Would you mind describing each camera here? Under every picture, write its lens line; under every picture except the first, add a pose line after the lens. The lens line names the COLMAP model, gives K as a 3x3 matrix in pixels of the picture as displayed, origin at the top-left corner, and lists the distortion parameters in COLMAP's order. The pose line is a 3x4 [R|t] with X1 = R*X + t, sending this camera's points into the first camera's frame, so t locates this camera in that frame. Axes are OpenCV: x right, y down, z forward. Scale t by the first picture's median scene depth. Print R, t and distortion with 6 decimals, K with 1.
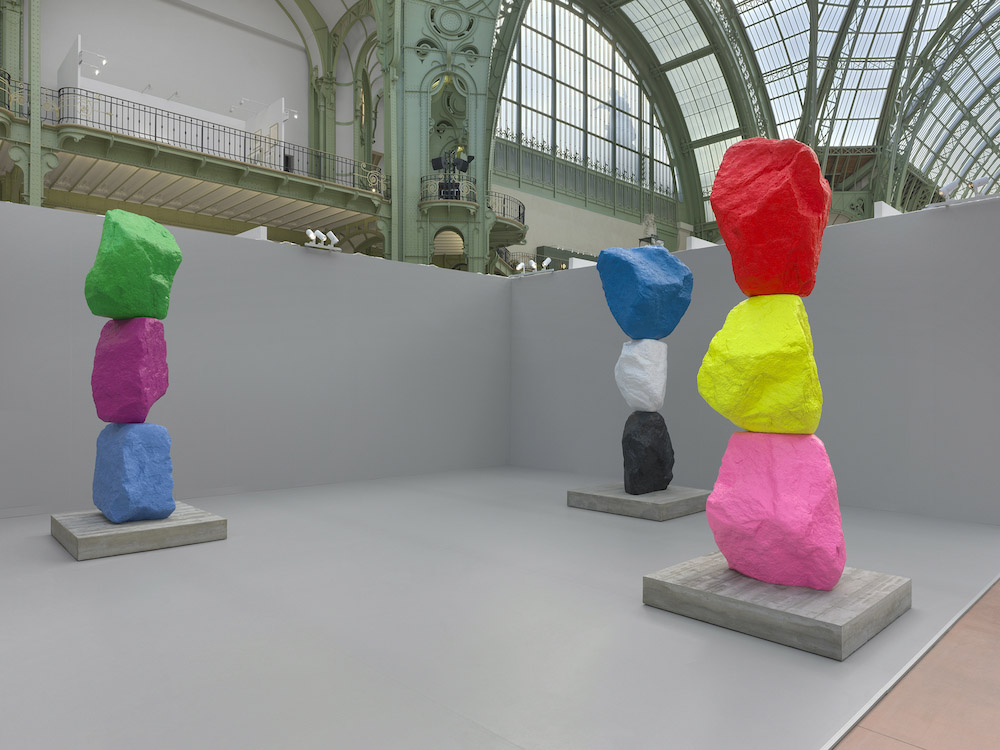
lens RADIAL K [[670.0, 0, 500.0], [0, 670.0, 375.0], [0, 0, 1]] dist [-0.013415, 0.000717]
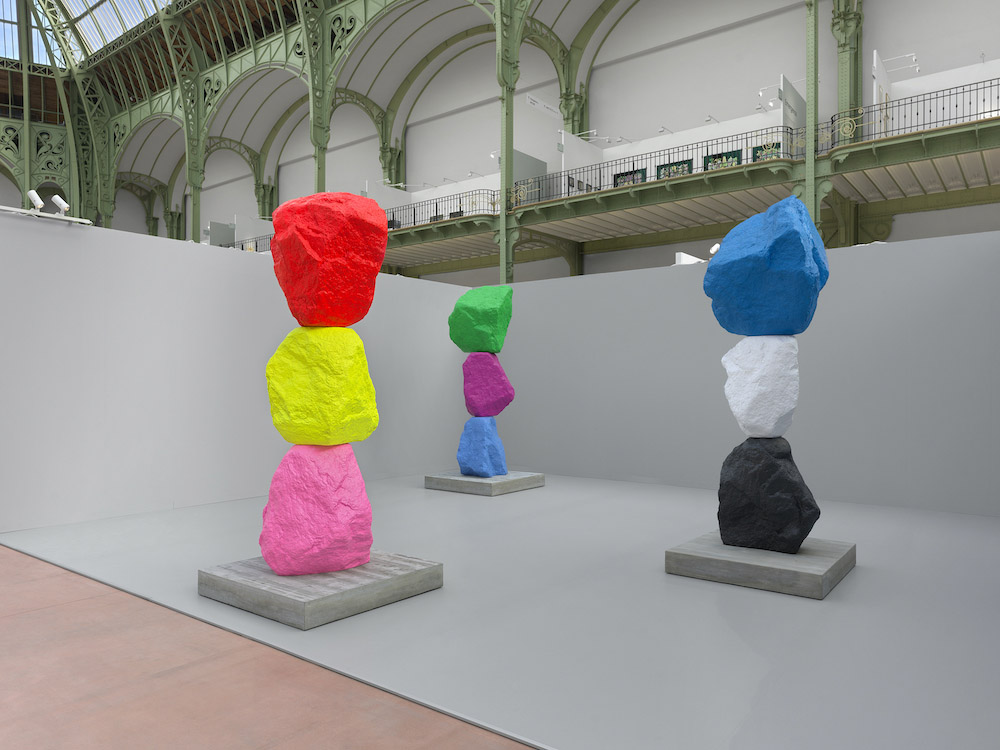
lens RADIAL K [[707.2, 0, 500.0], [0, 707.2, 375.0], [0, 0, 1]] dist [-0.004499, 0.001836]
pose [[0.178320, -0.013470, -0.983880, 0.920391], [0.015916, 0.999815, -0.010803, -0.008142], [0.983844, -0.013734, 0.178501, 0.593159]]
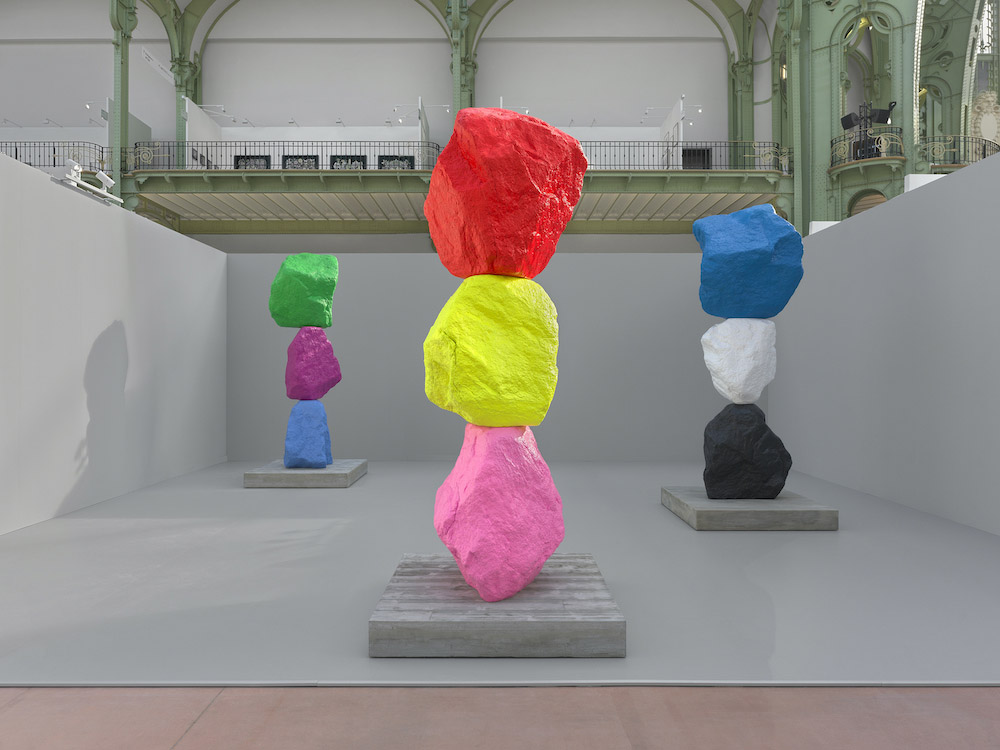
lens RADIAL K [[659.1, 0, 502.1], [0, 659.1, 359.8], [0, 0, 1]] dist [-0.002500, 0.000477]
pose [[0.738056, -0.014748, -0.674579, 0.561185], [0.012204, 0.999889, -0.008509, 0.002361], [0.674629, -0.001953, 0.738154, 0.180268]]
